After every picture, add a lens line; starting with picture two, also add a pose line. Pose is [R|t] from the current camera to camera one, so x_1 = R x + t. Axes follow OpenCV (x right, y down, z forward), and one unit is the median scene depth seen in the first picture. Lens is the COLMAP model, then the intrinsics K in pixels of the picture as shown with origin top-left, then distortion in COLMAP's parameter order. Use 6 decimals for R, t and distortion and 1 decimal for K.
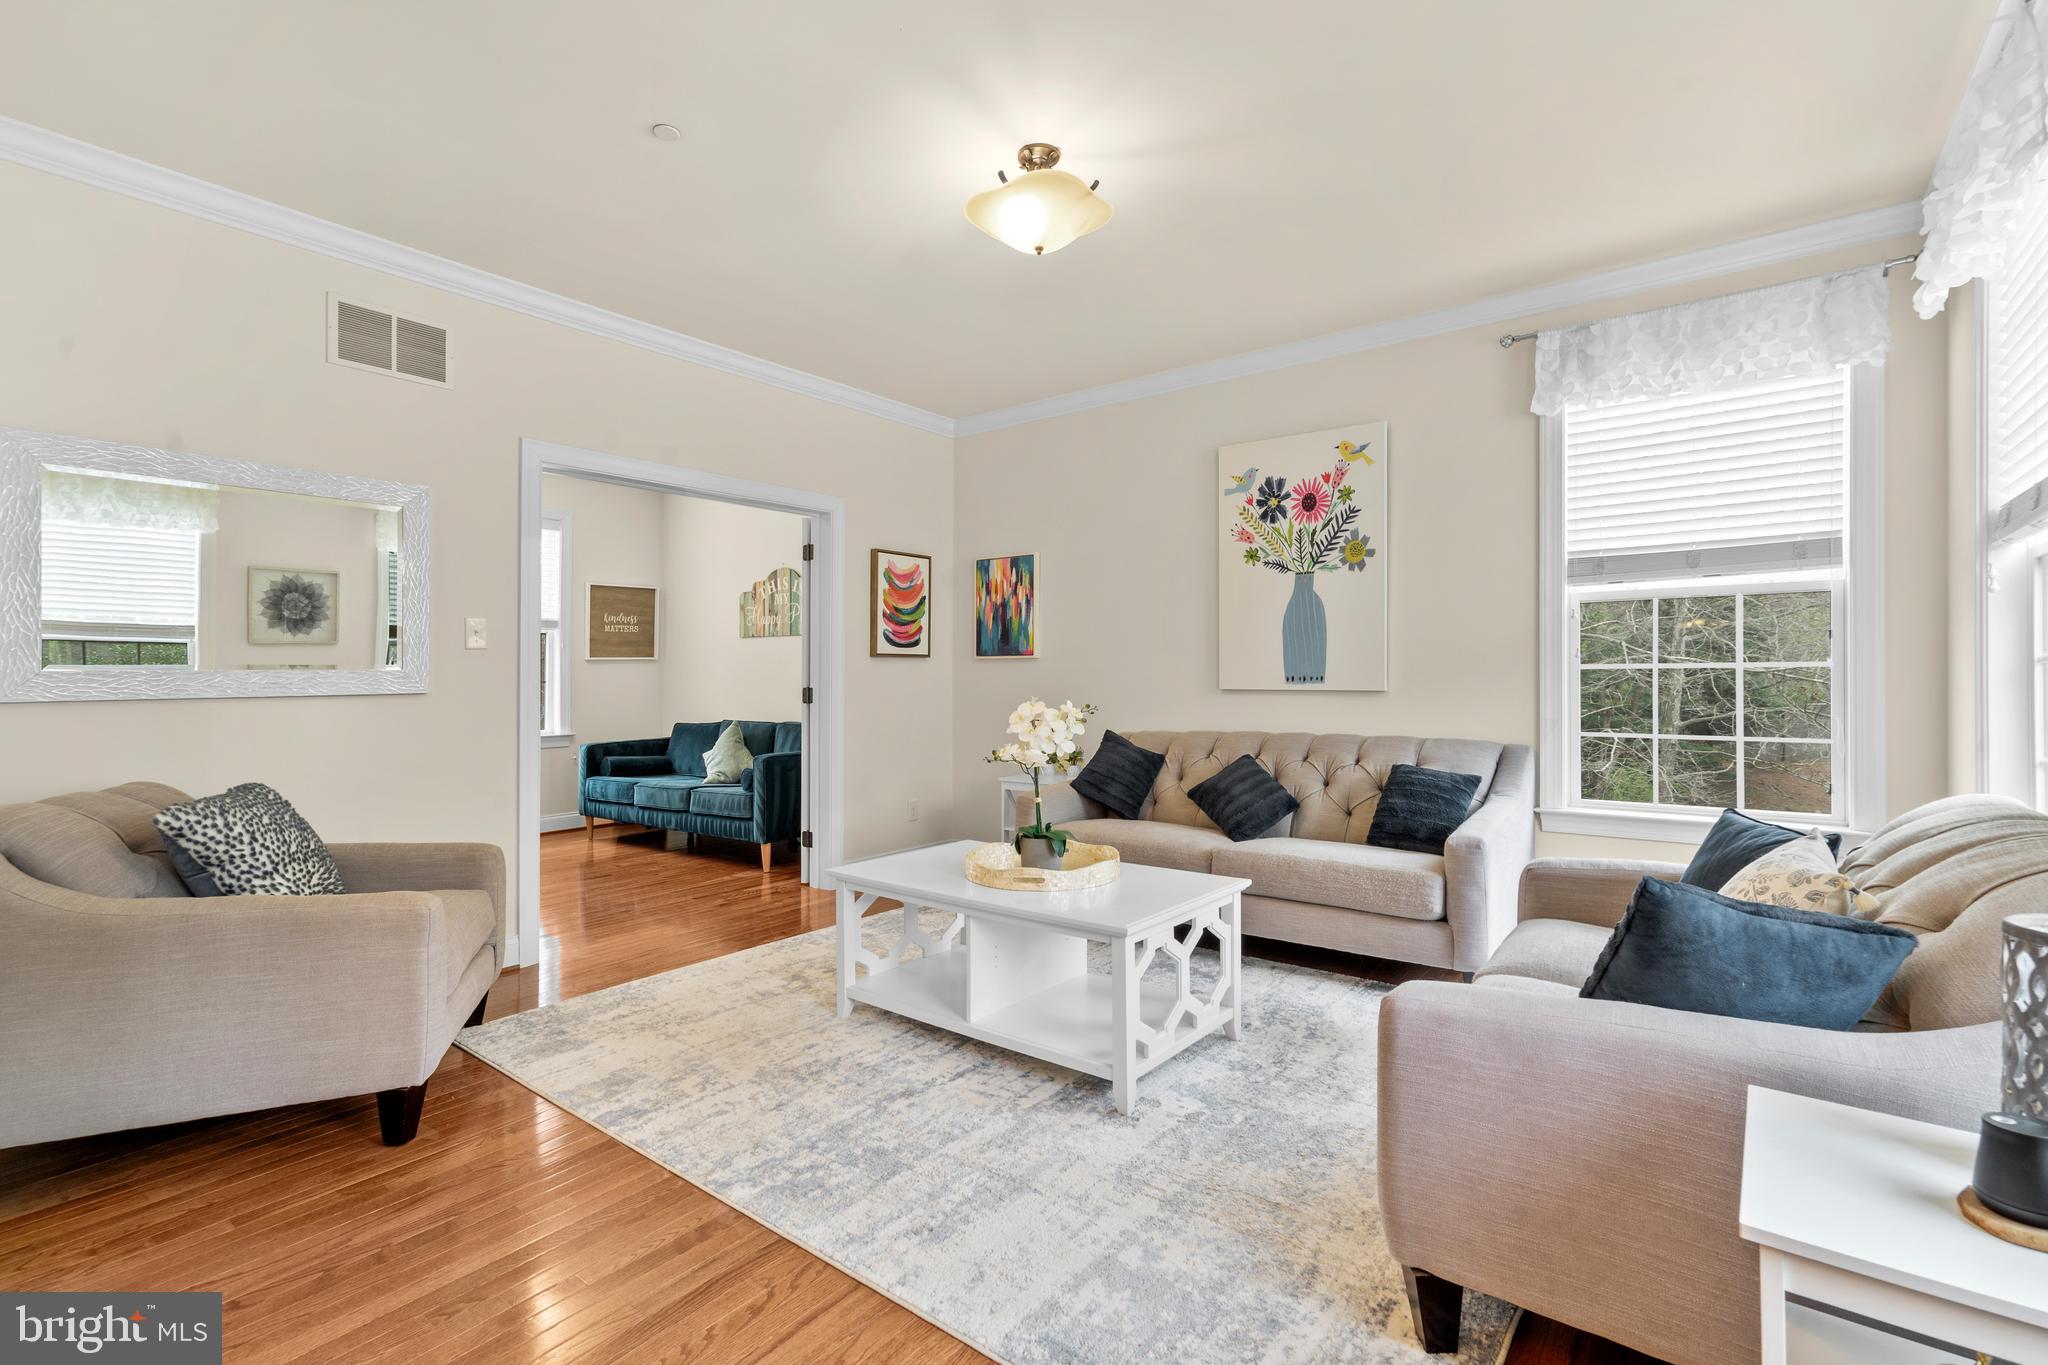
lens RADIAL K [[942.3, 0, 1012.2], [0, 942.3, 653.1], [0, 0, 1]] dist [0.010757, 0.003502]
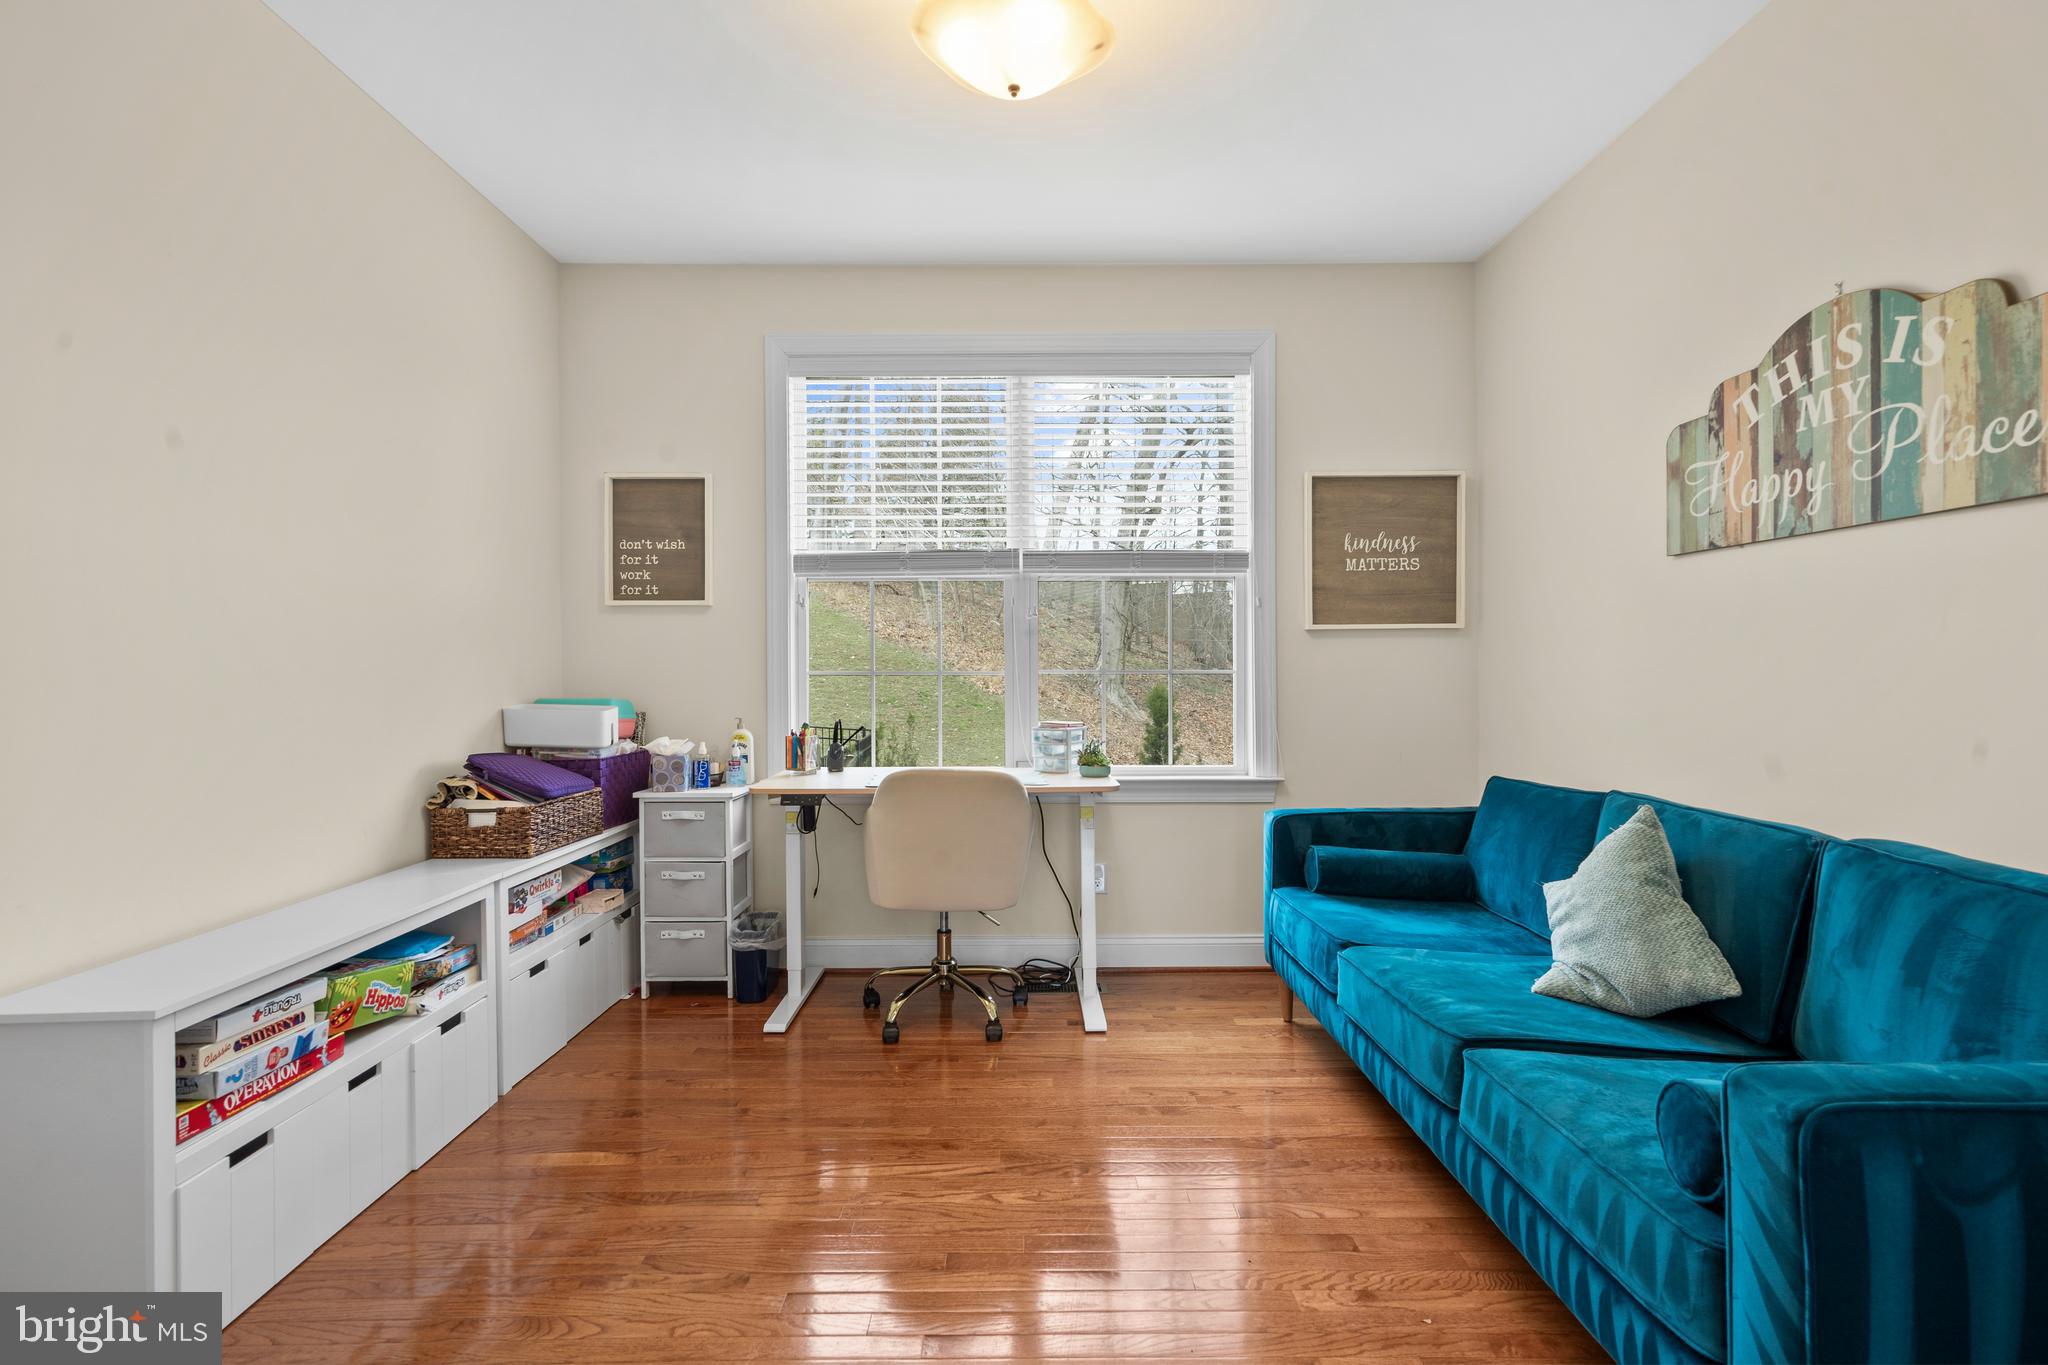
lens RADIAL K [[942.3, 0, 1015.1], [0, 942.3, 666.1], [0, 0, 1]] dist [0.010757, 0.003502]
pose [[0.619995, 0.002594, -0.784602, -0.165142], [0.020721, 0.999592, 0.019678, 0.013168], [0.784332, -0.028458, 0.619688, 0.599246]]
